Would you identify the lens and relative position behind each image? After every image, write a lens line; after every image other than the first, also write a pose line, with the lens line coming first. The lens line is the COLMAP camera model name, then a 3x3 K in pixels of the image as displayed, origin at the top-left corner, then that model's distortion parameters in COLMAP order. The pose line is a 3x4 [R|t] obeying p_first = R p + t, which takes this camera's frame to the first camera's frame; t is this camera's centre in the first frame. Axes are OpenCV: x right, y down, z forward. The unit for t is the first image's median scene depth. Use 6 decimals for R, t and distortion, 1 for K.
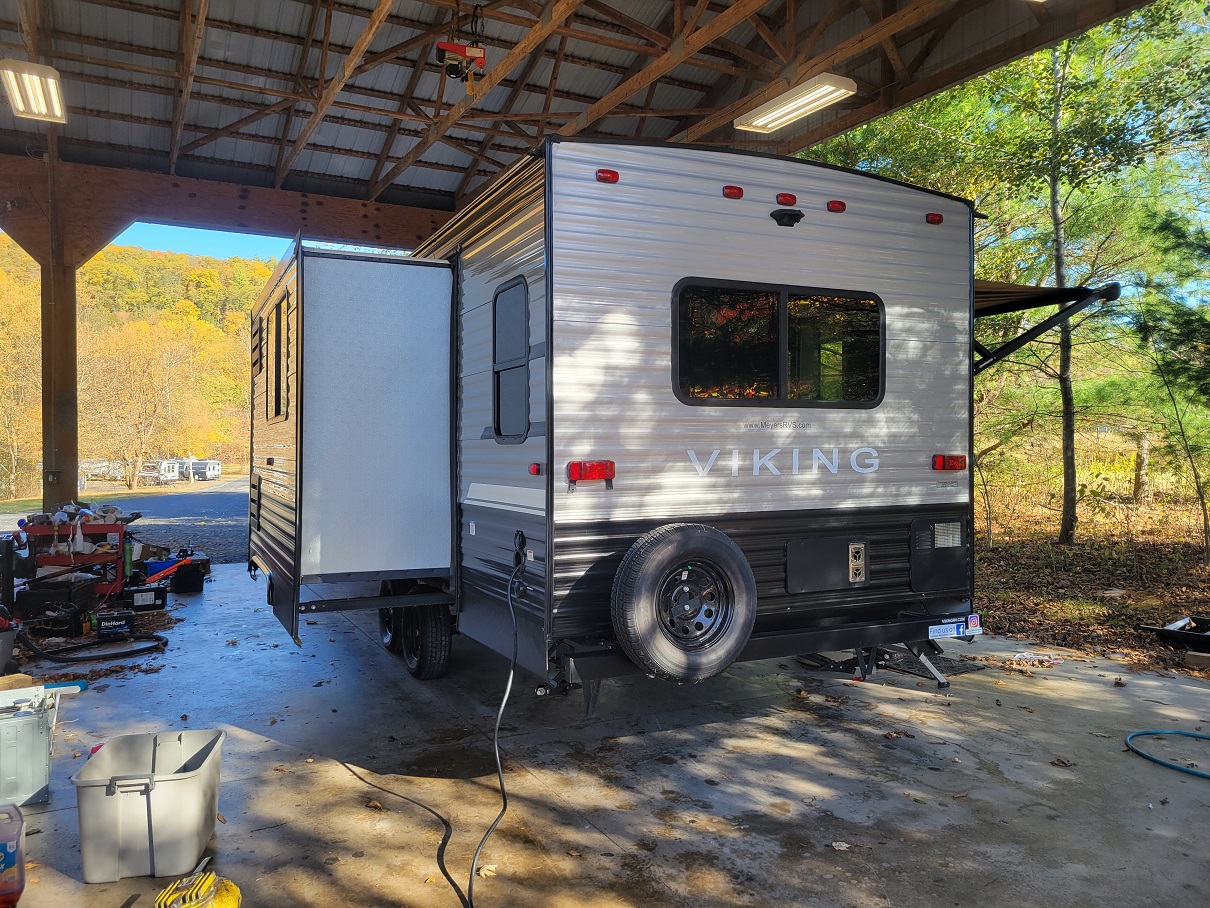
lens RADIAL K [[903.4, 0, 604.4], [0, 903.4, 453.8], [0, 0, 1]] dist [0.037923, -0.009114]
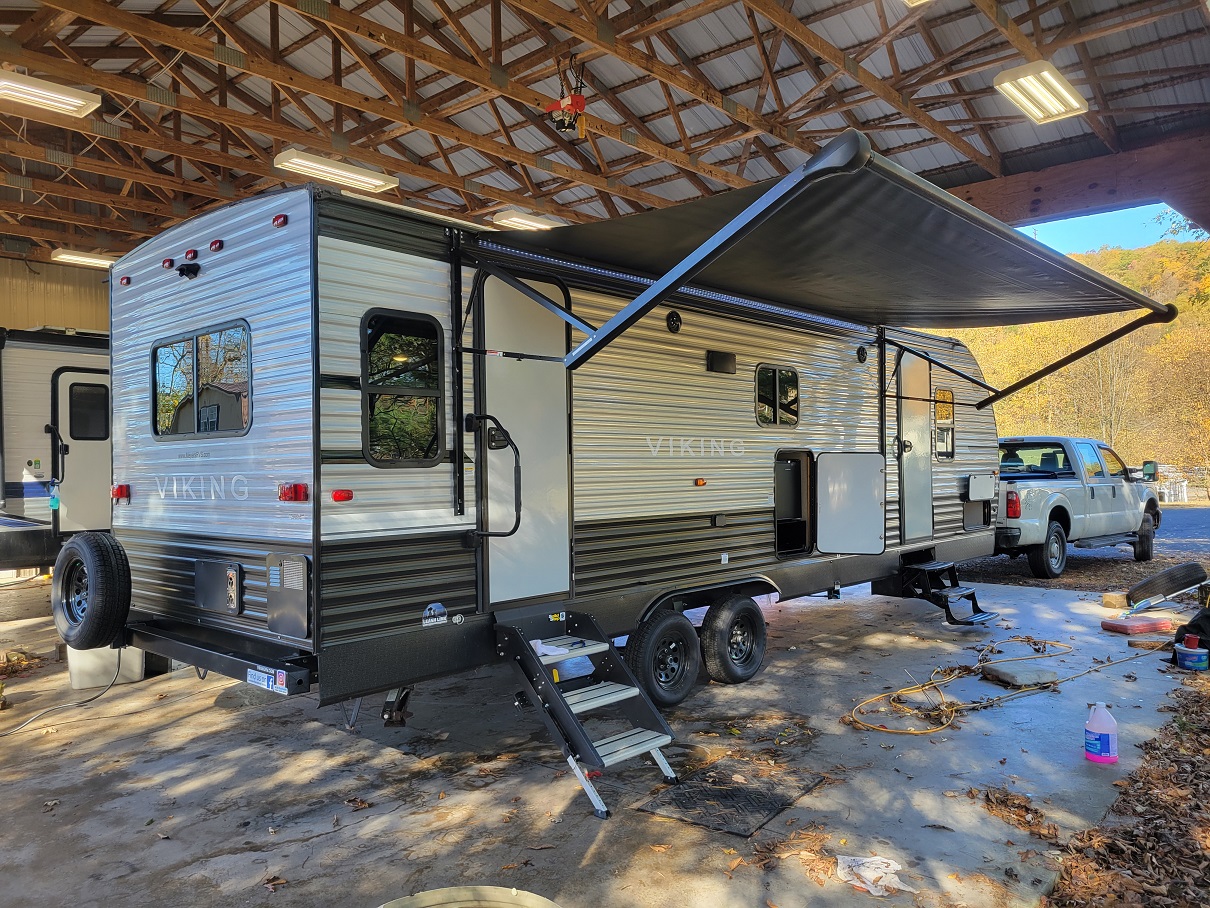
lens RADIAL K [[903.4, 0, 603.0], [0, 903.4, 455.1], [0, 0, 1]] dist [0.037923, -0.009114]
pose [[0.370694, -0.015986, -0.928617, 1.341826], [0.005559, 0.999872, -0.014994, -0.012075], [0.928738, 0.000396, 0.370736, 0.978732]]
